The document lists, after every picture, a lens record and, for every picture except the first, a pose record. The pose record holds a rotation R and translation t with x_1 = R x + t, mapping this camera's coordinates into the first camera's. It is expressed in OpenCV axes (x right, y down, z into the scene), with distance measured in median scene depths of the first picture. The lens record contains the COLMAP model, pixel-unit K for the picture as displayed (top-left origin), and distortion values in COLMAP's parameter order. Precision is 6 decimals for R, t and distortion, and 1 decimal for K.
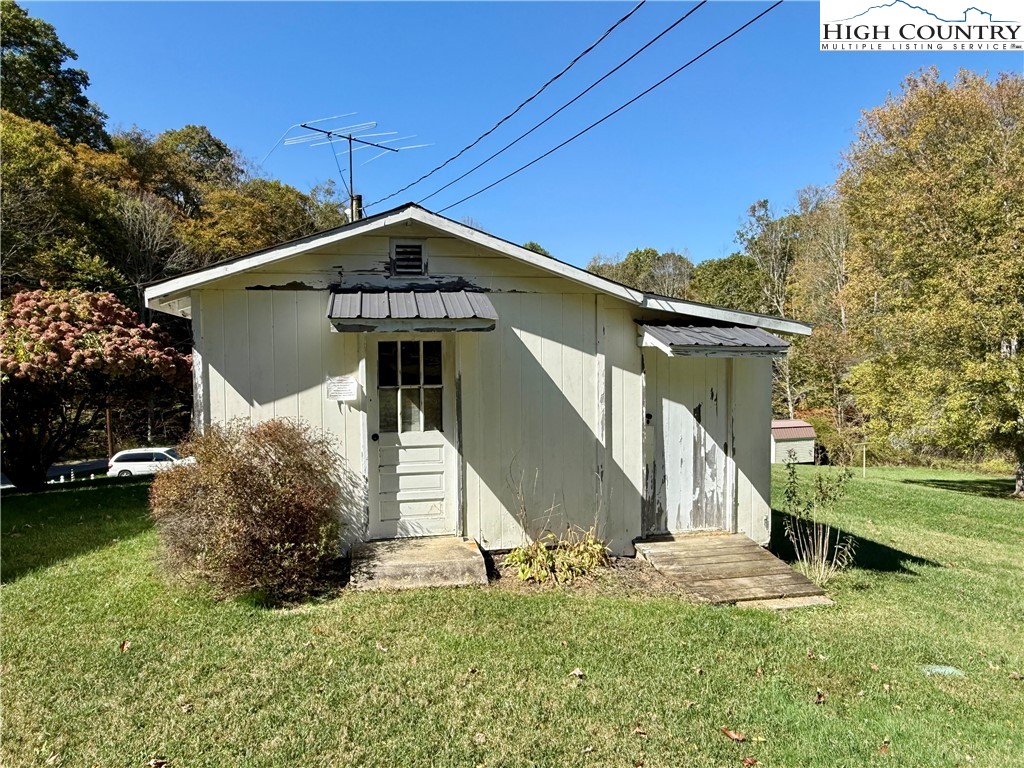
lens RADIAL K [[676.7, 0, 512.0], [0, 676.7, 384.0], [0, 0, 1]] dist [0.001141, 0.000174]
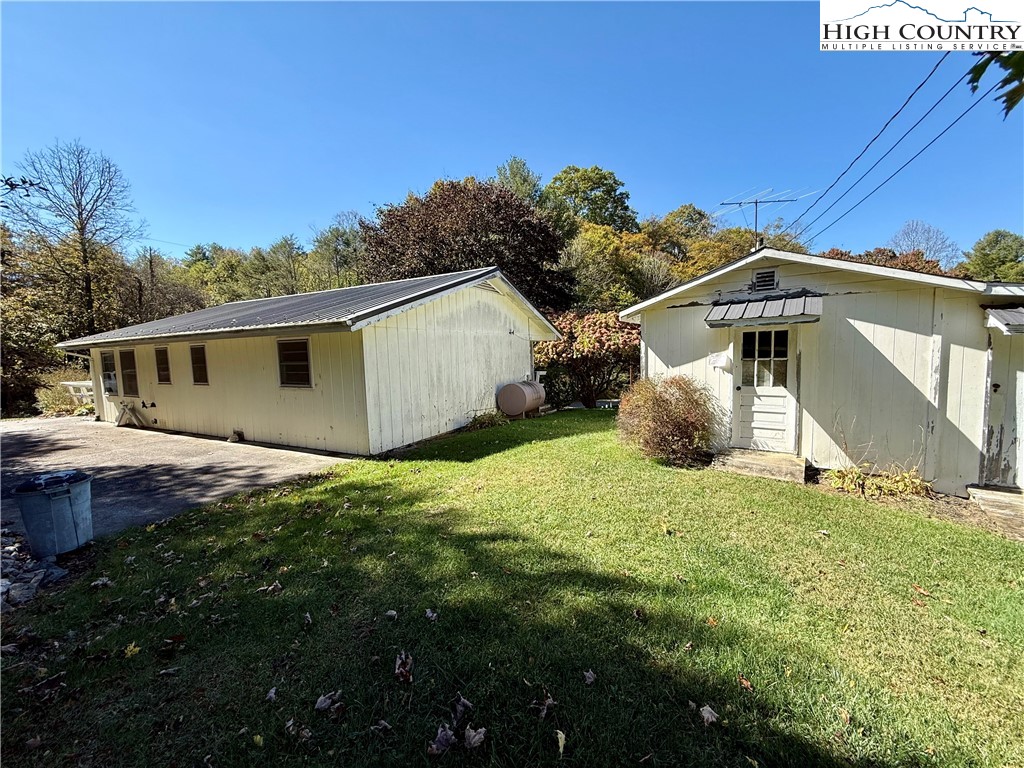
lens RADIAL K [[409.7, 0, 512.0], [0, 409.7, 384.0], [0, 0, 1]] dist [0.000824, 0.000182]
pose [[0.673726, 0.052039, -0.737146, 0.171755], [-0.010659, 0.998098, 0.060719, 0.010176], [0.738904, -0.033051, 0.672999, -0.119946]]
